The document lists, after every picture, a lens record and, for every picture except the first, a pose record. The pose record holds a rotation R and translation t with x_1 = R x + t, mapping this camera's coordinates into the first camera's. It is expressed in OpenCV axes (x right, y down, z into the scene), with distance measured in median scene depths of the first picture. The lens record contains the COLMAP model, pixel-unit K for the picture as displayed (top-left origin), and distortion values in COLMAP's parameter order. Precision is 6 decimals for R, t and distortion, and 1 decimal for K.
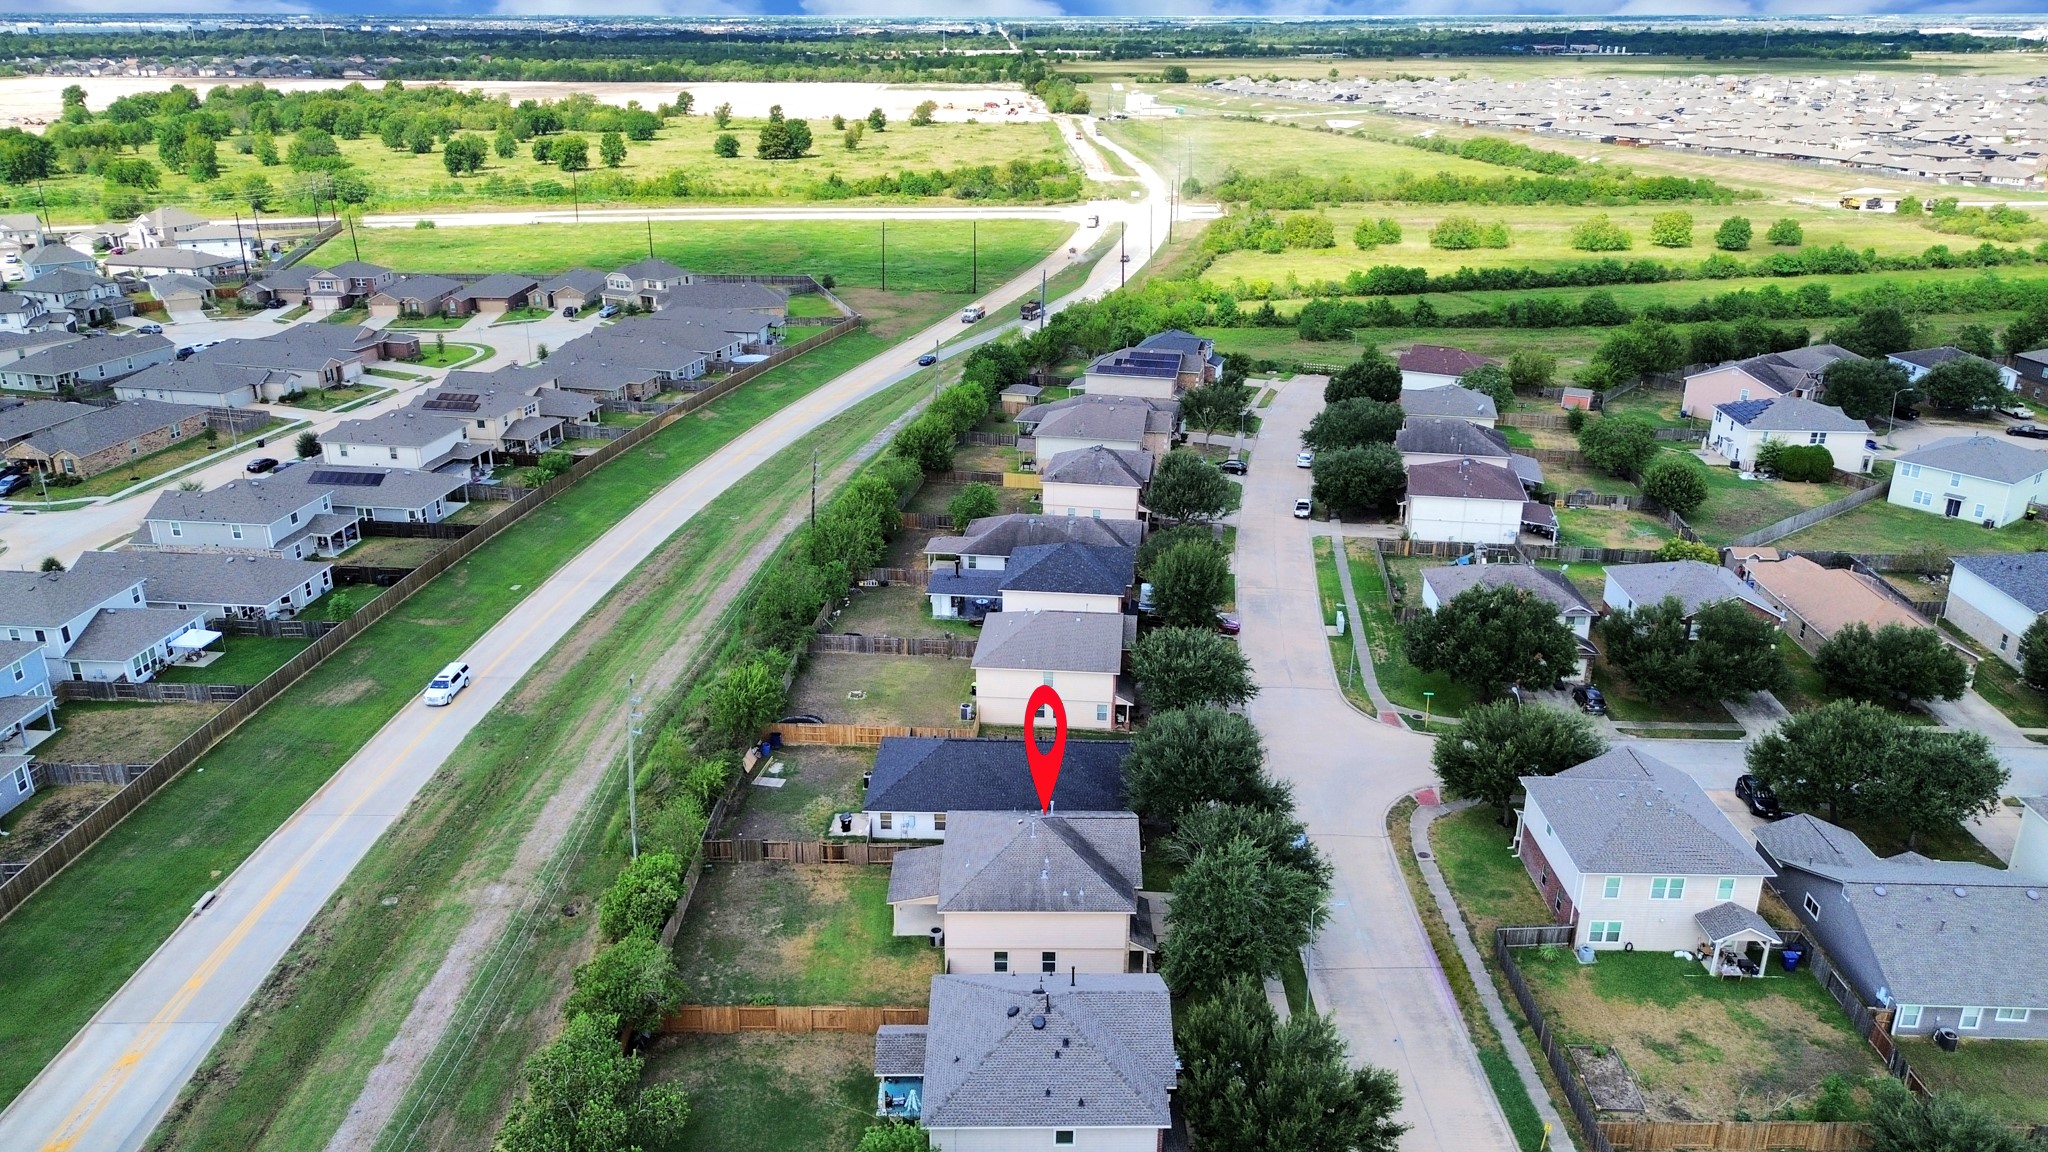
lens RADIAL K [[1449.5, 0, 1026.7], [0, 1449.5, 579.4], [0, 0, 1]] dist [0.060477, -0.051558]
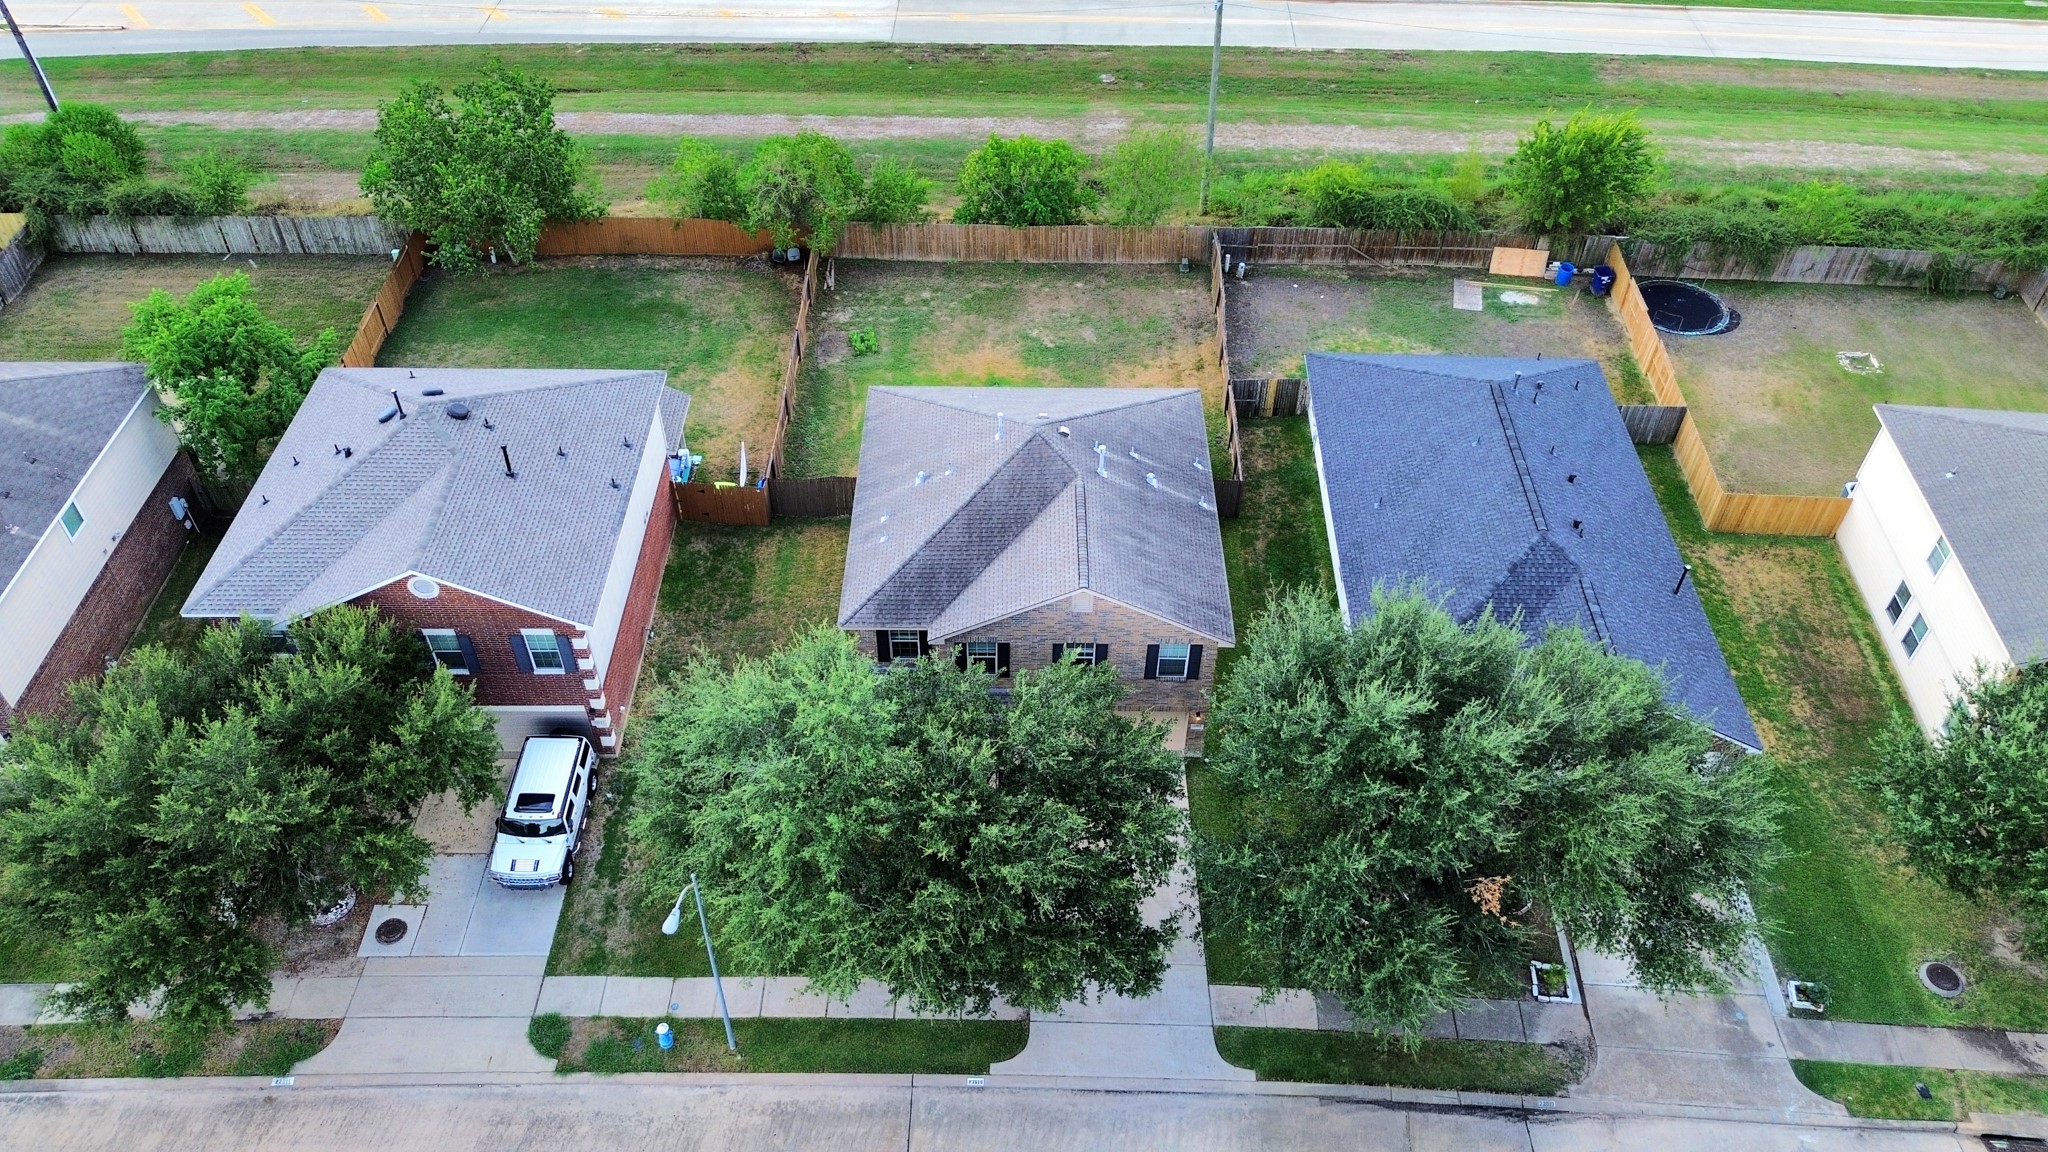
lens RADIAL K [[1449.5, 0, 1026.7], [0, 1449.5, 579.4], [0, 0, 1]] dist [0.060477, -0.051558]
pose [[-0.002872, 0.688039, -0.725668, 0.375526], [-0.368855, 0.673772, 0.640295, -0.106922], [0.929483, 0.269505, 0.251852, 0.834276]]
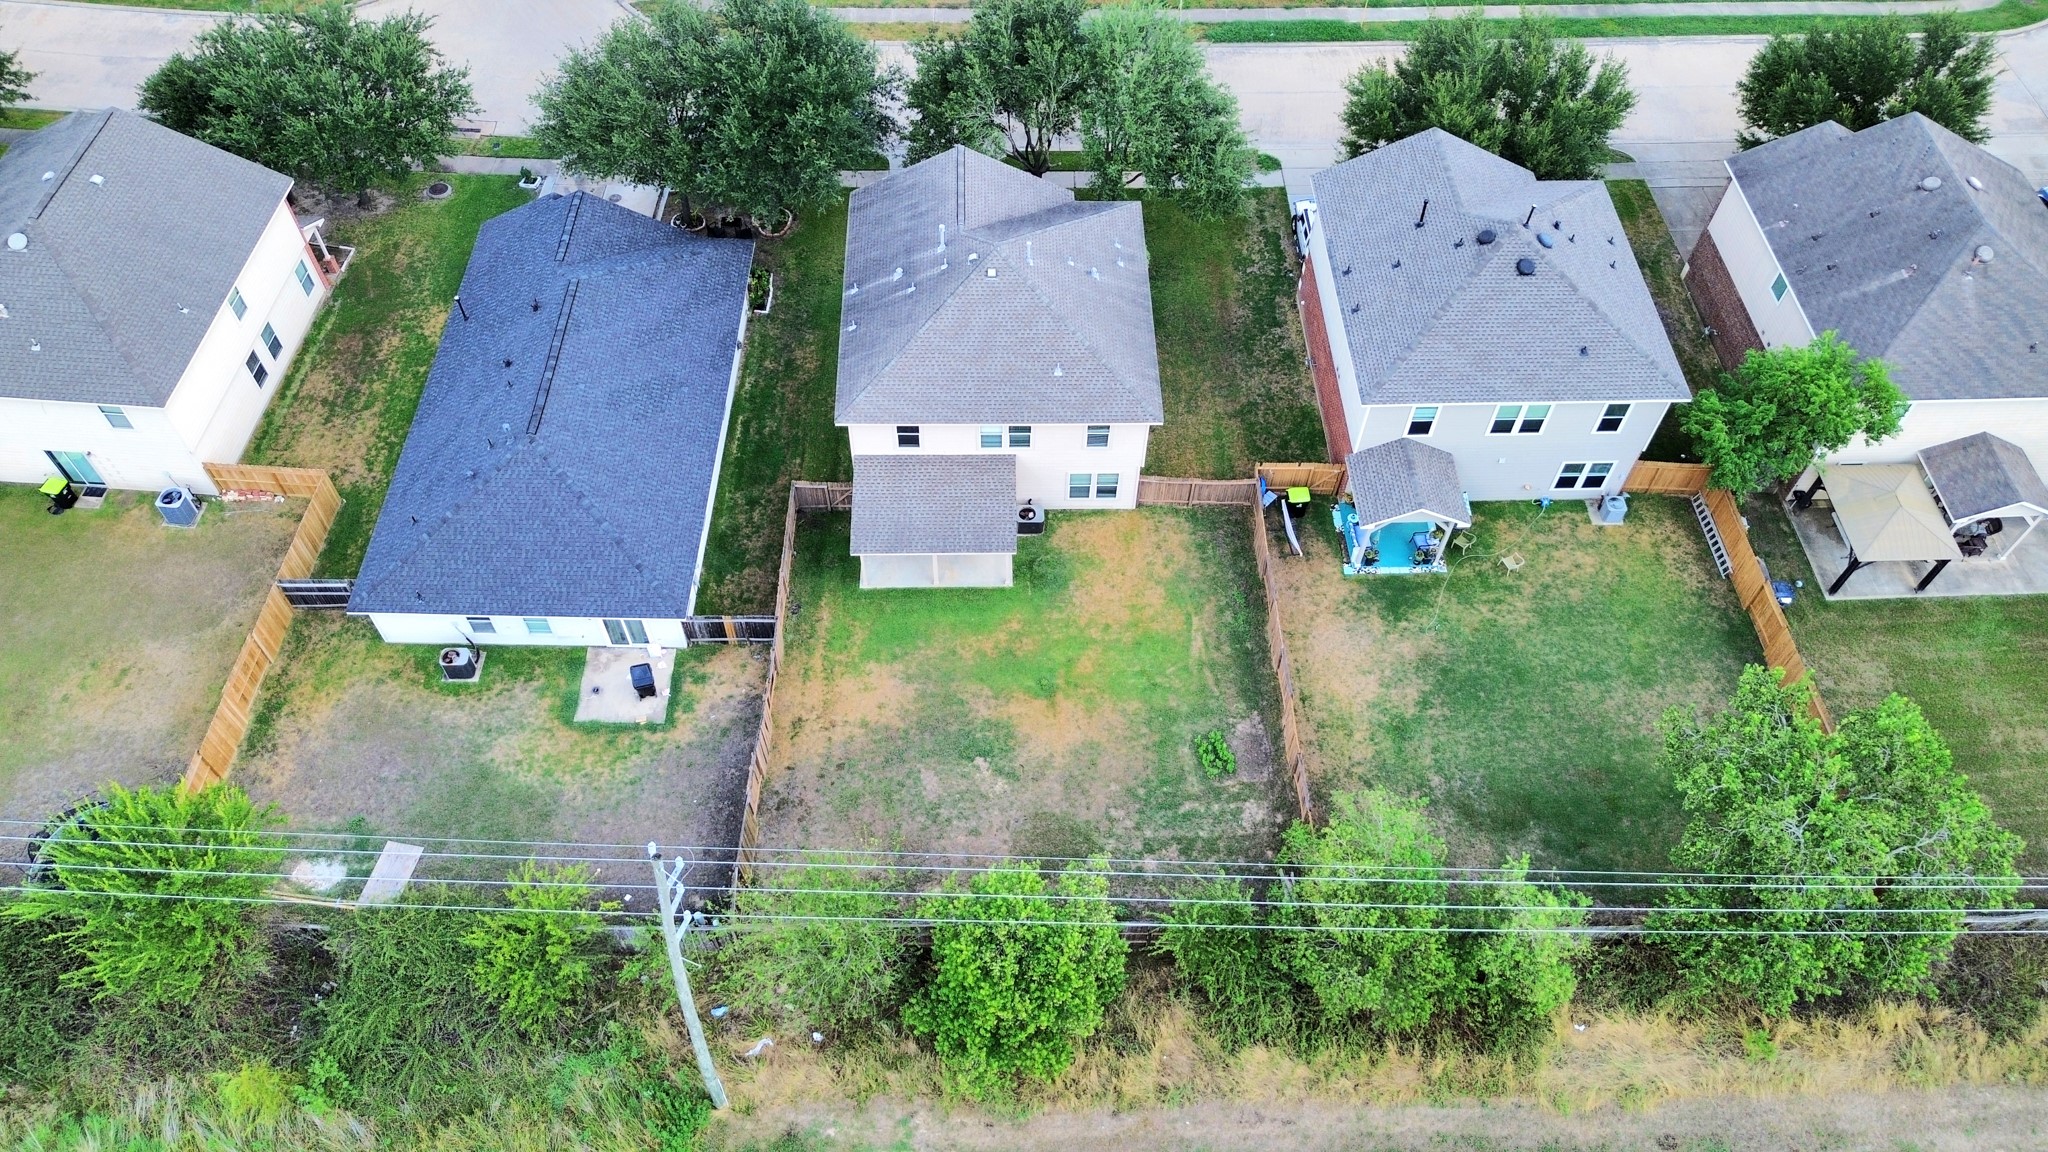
lens RADIAL K [[1449.5, 0, 1026.7], [0, 1449.5, 579.4], [0, 0, 1]] dist [0.060477, -0.051558]
pose [[-0.020217, -0.811004, 0.584692, -0.411559], [0.345339, 0.543153, 0.765328, -0.188272], [-0.938260, 0.217389, 0.269090, 0.811120]]
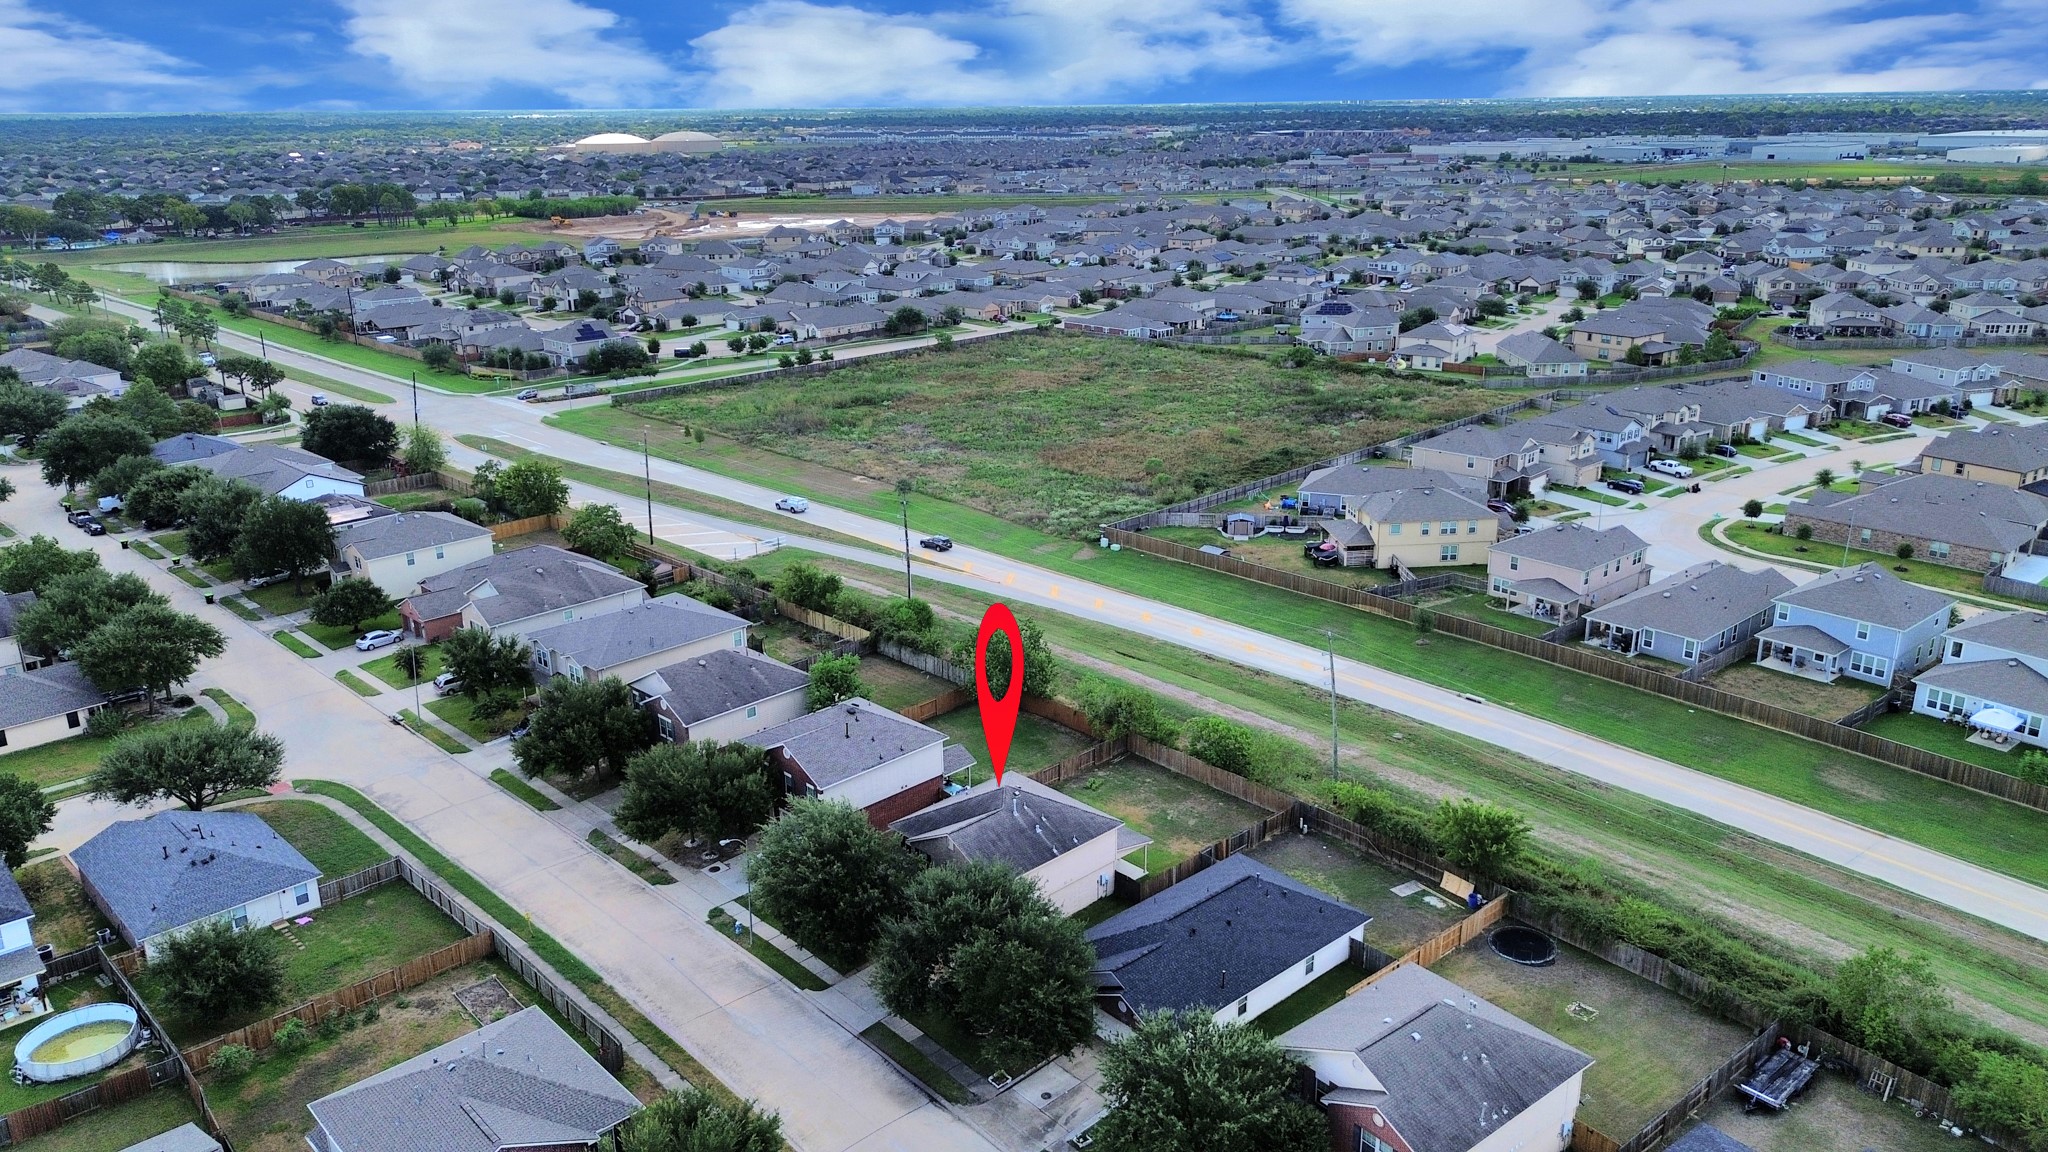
lens RADIAL K [[1434.9, 0, 1024.0], [0, 1434.9, 576.0], [0, 0, 1]] dist [0.158832, -0.404221]
pose [[-0.723954, 0.221865, -0.653197, 0.636749], [-0.236655, 0.809536, 0.537258, -0.523909], [0.647985, 0.543533, -0.533561, 1.417435]]
